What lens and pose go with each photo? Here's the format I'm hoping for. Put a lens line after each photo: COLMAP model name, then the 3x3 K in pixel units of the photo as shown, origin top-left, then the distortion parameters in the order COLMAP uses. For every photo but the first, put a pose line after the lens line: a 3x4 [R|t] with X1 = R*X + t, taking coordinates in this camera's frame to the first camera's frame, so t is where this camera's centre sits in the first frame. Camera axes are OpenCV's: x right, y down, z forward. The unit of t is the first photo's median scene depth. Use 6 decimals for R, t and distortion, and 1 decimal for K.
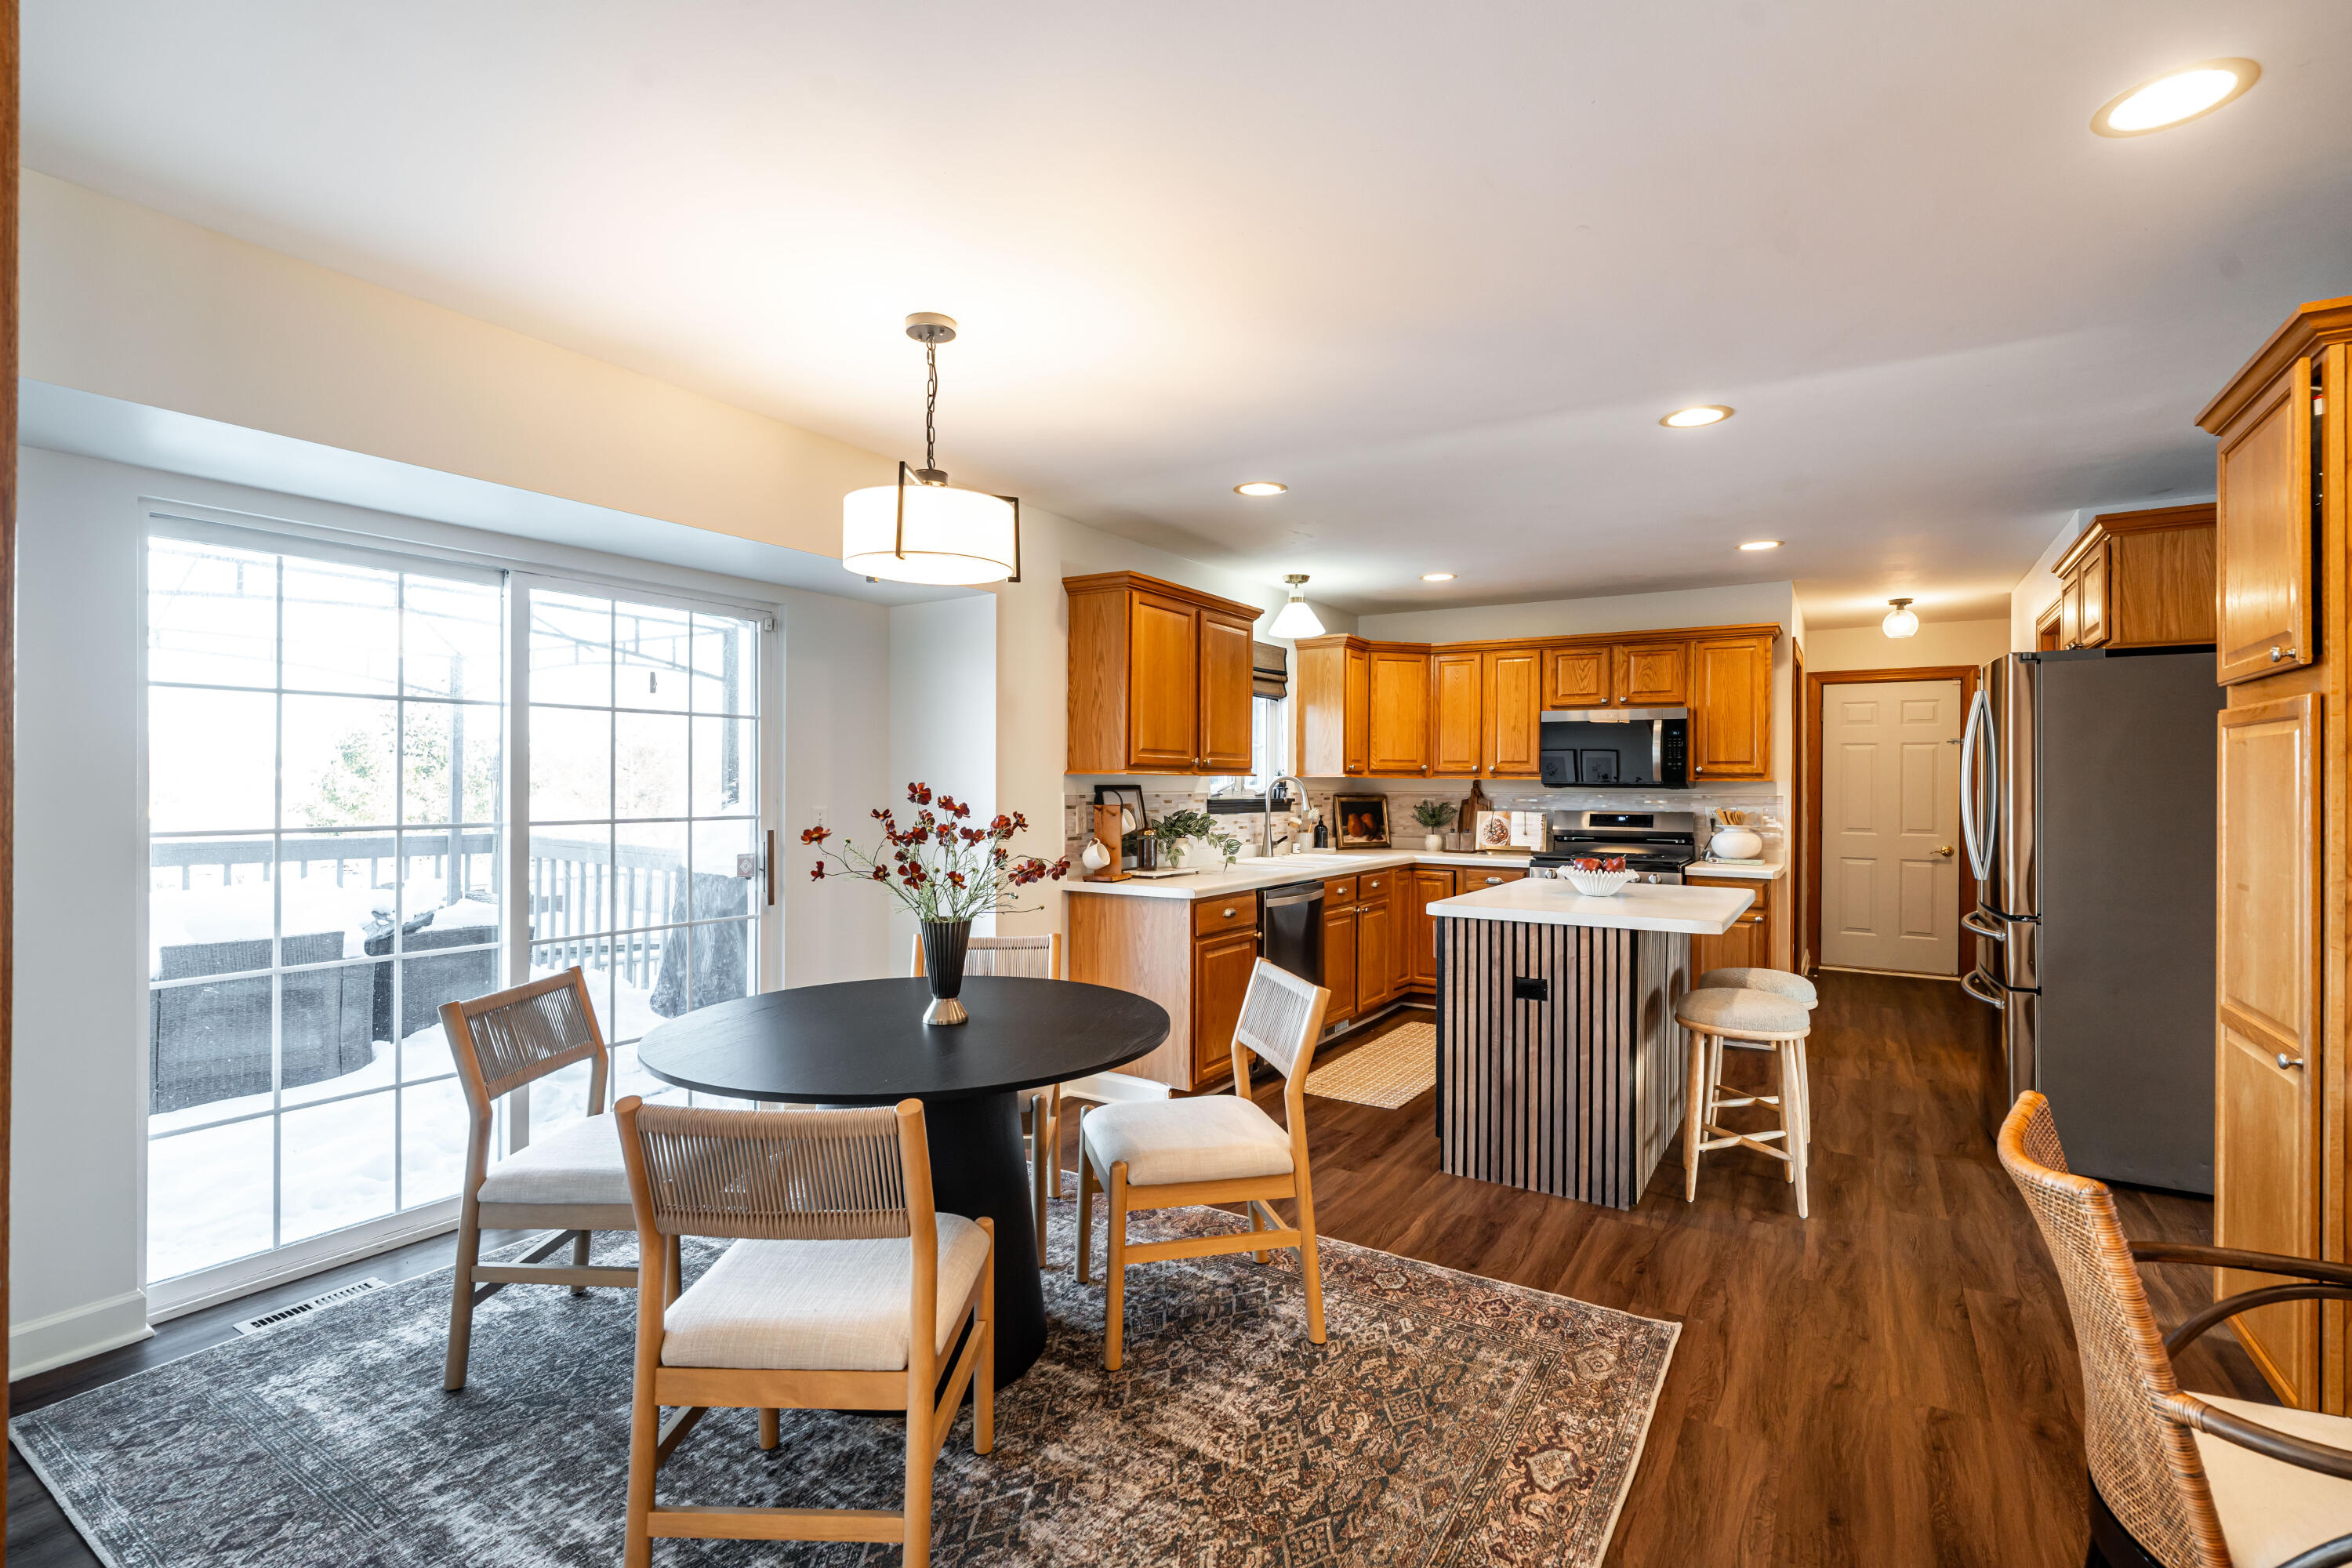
lens RADIAL K [[1086.6, 0, 1161.1], [0, 1086.6, 780.6], [0, 0, 1]] dist [-0.010031, 0.003491]
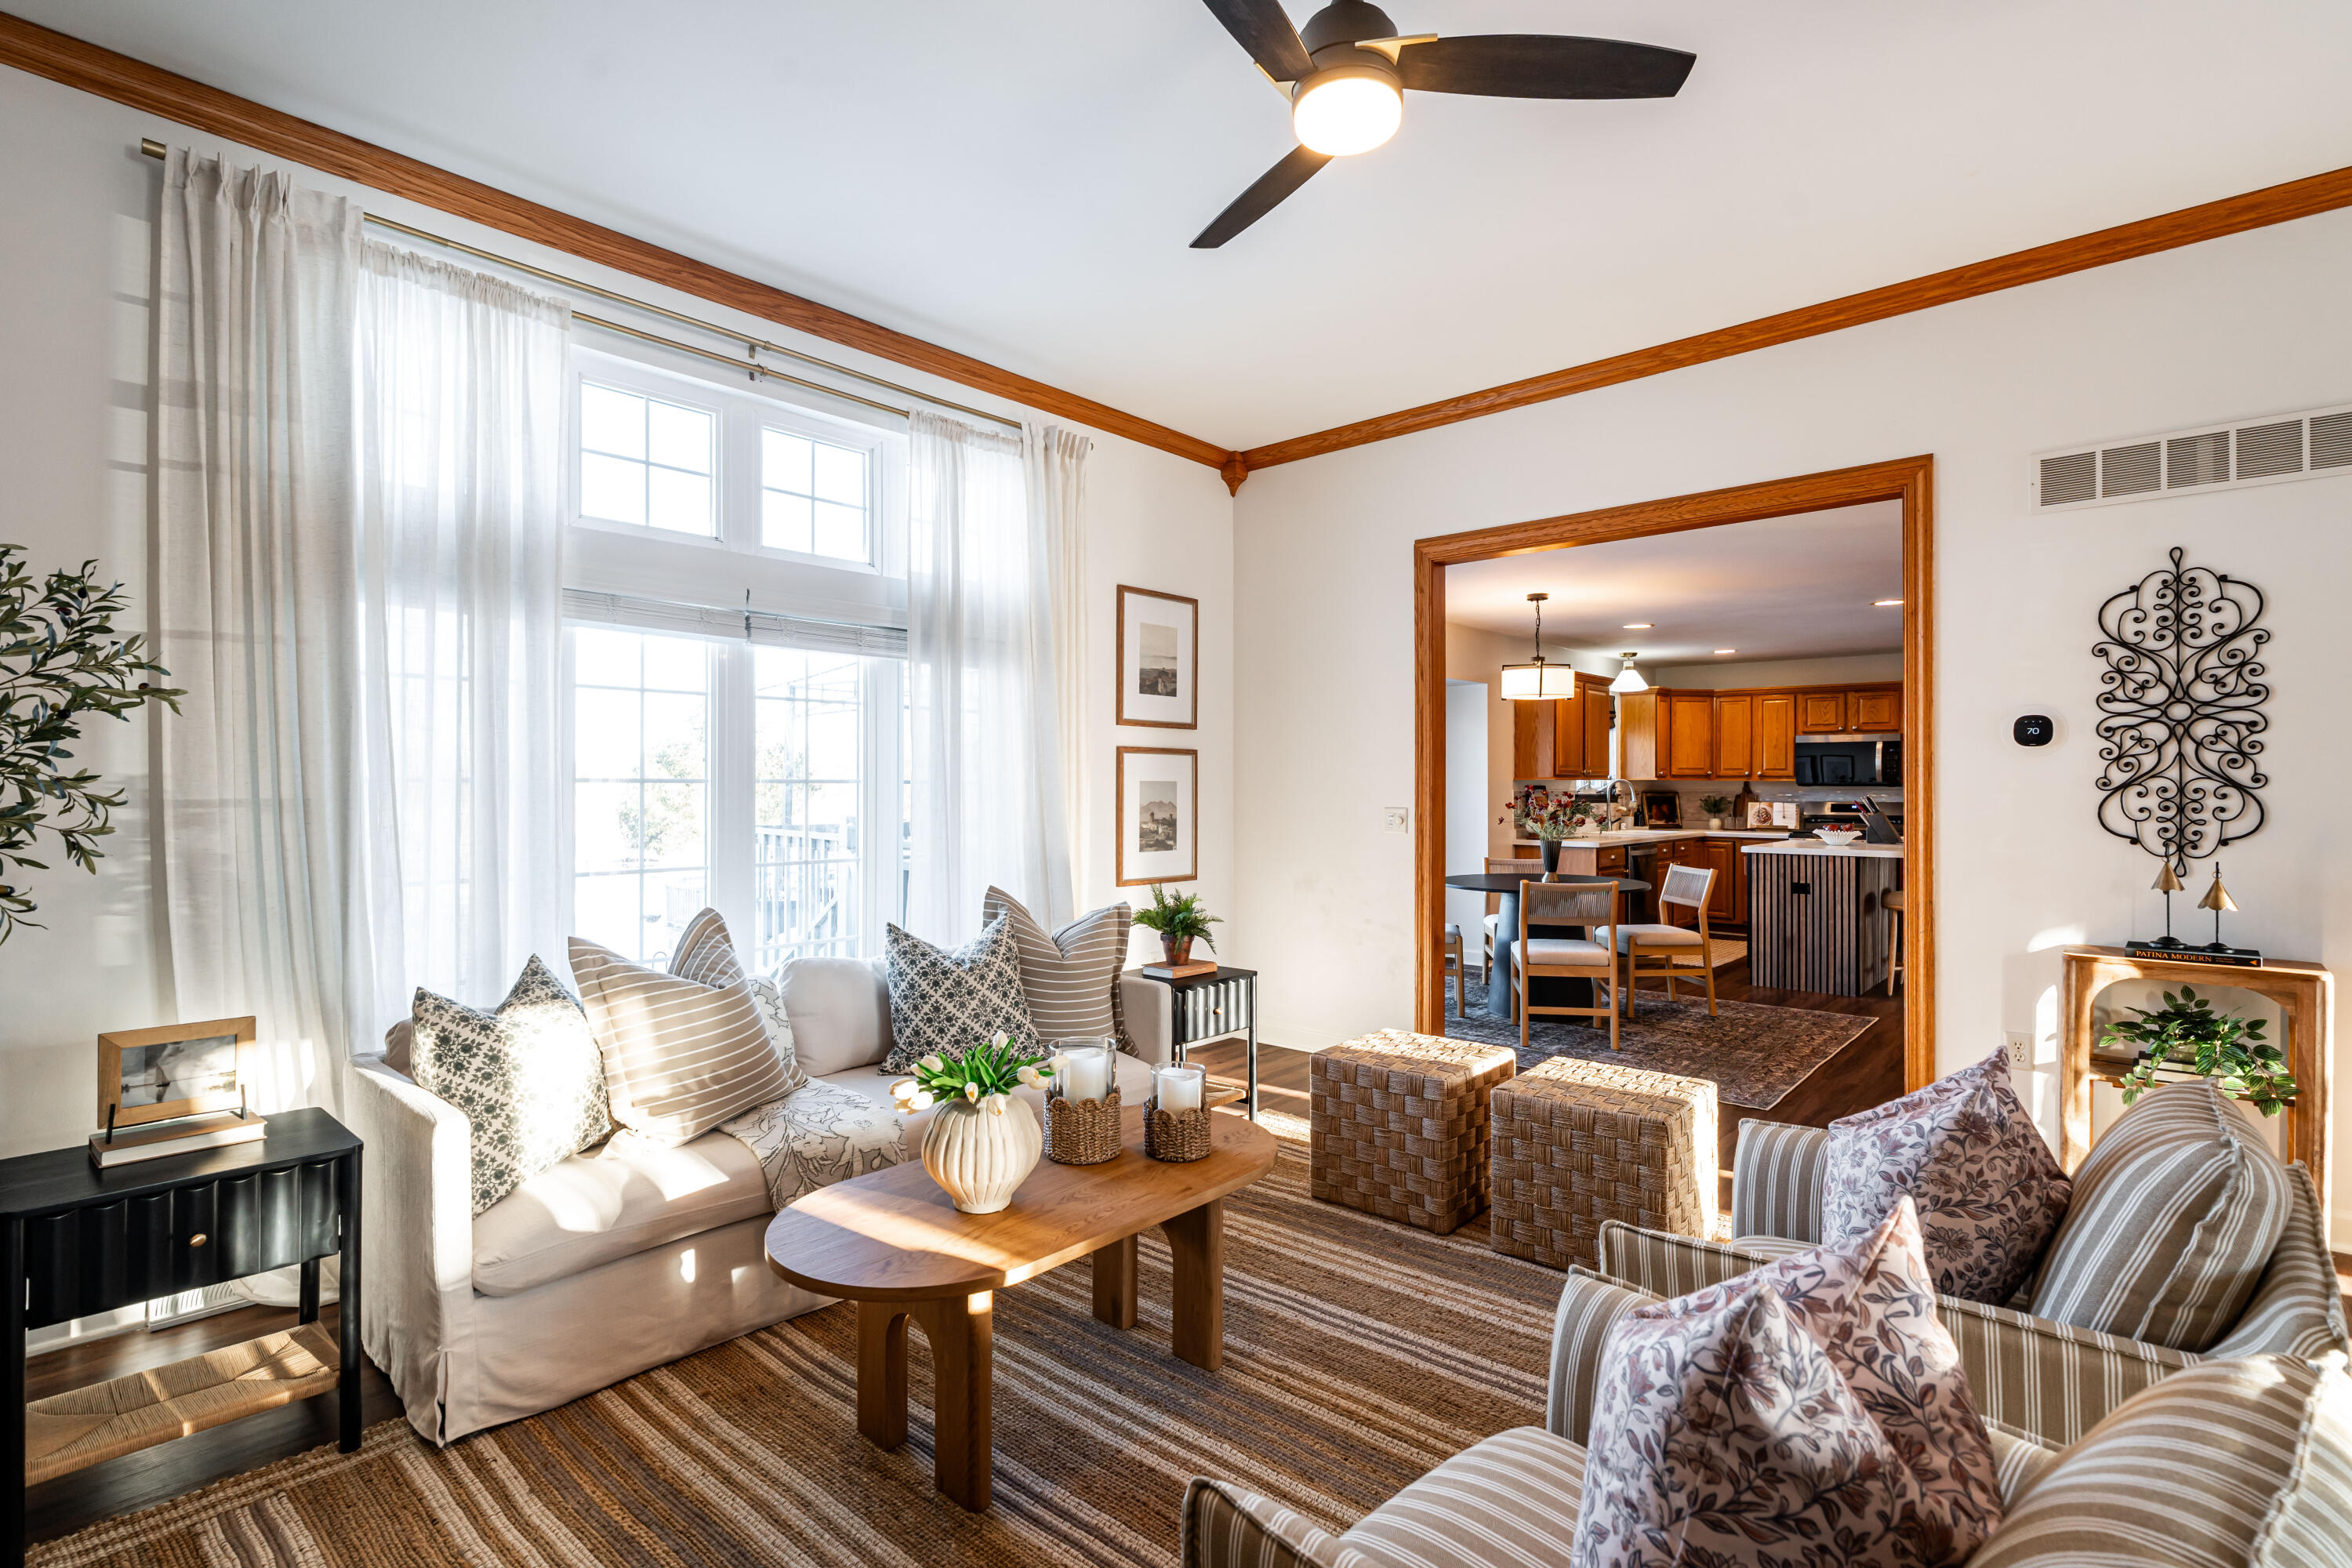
lens RADIAL K [[1086.6, 0, 1158.4], [0, 1086.6, 785.3], [0, 0, 1]] dist [-0.010031, 0.003491]
pose [[0.984965, -0.005214, -0.172677, -0.268962], [0.005678, 0.999981, 0.002196, -0.003113], [0.172663, -0.003144, 0.984976, -0.652718]]
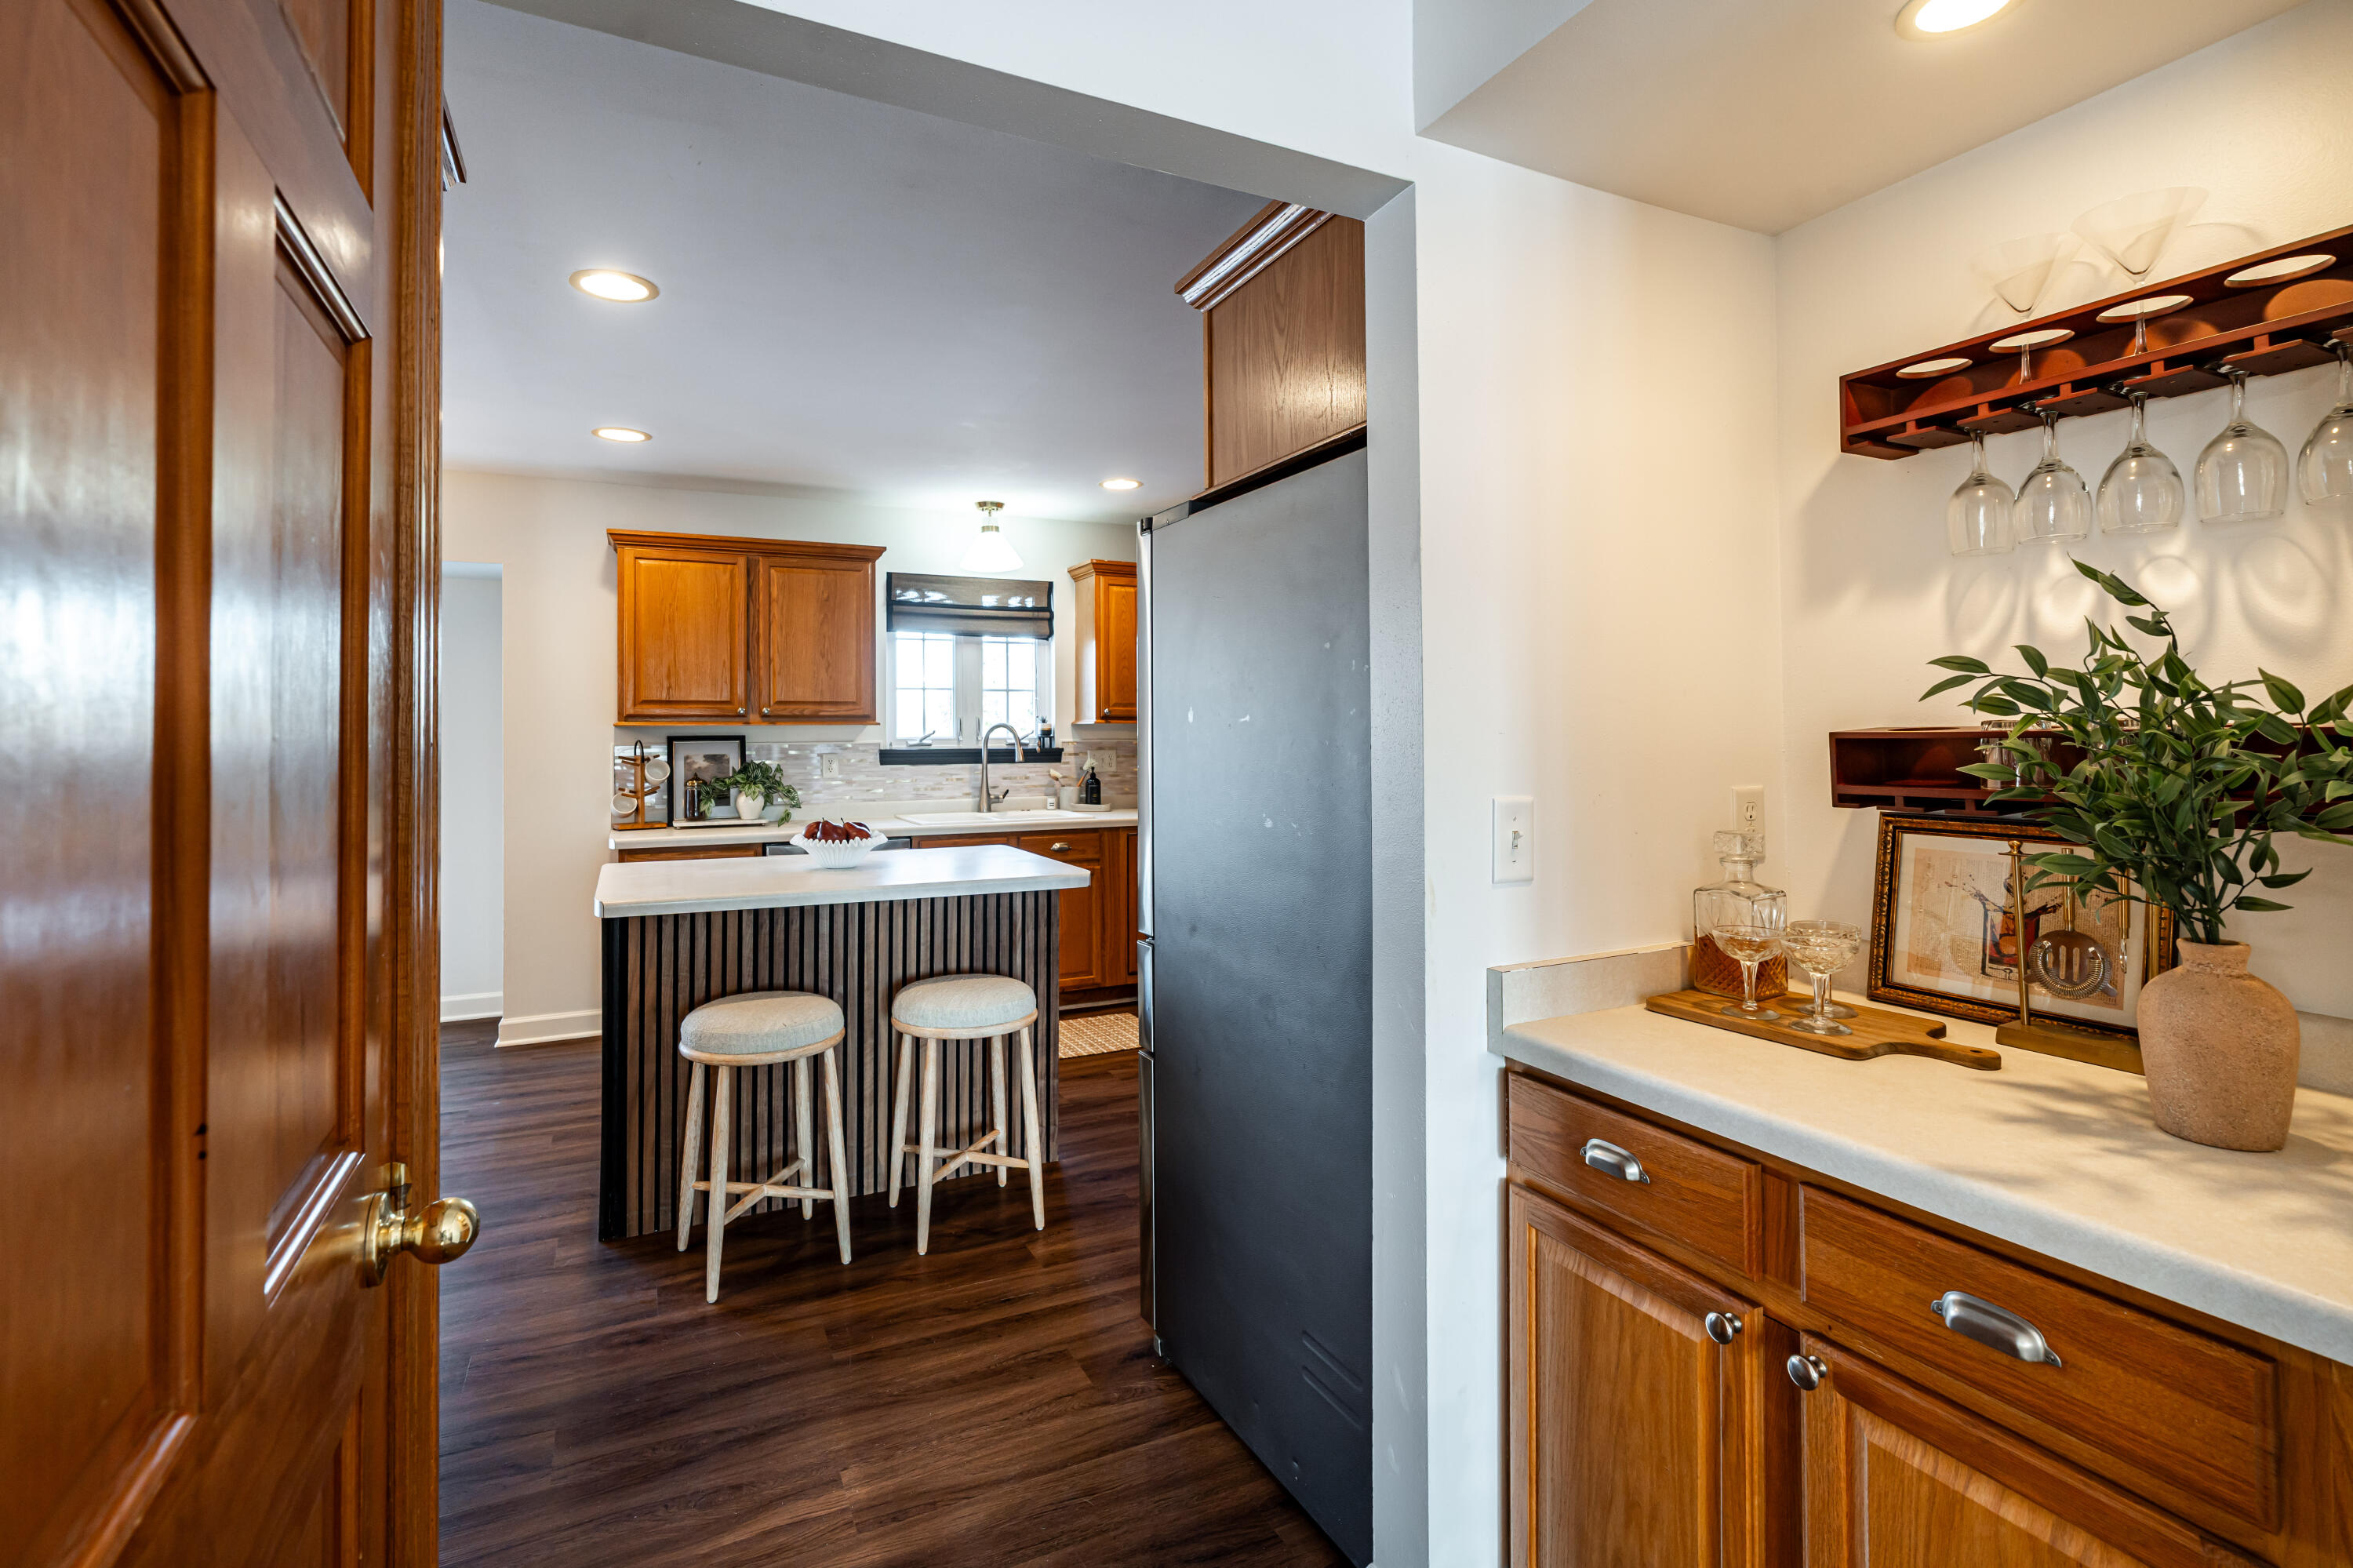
lens RADIAL K [[1087.1, 0, 1130.0], [0, 1087.1, 738.8], [0, 0, 1]] dist [-0.010031, 0.003491]
pose [[0.849444, -0.006063, -0.527645, 0.676275], [0.011041, 0.999919, 0.006285, 0.003920], [0.527564, -0.011165, 0.849442, 0.278339]]
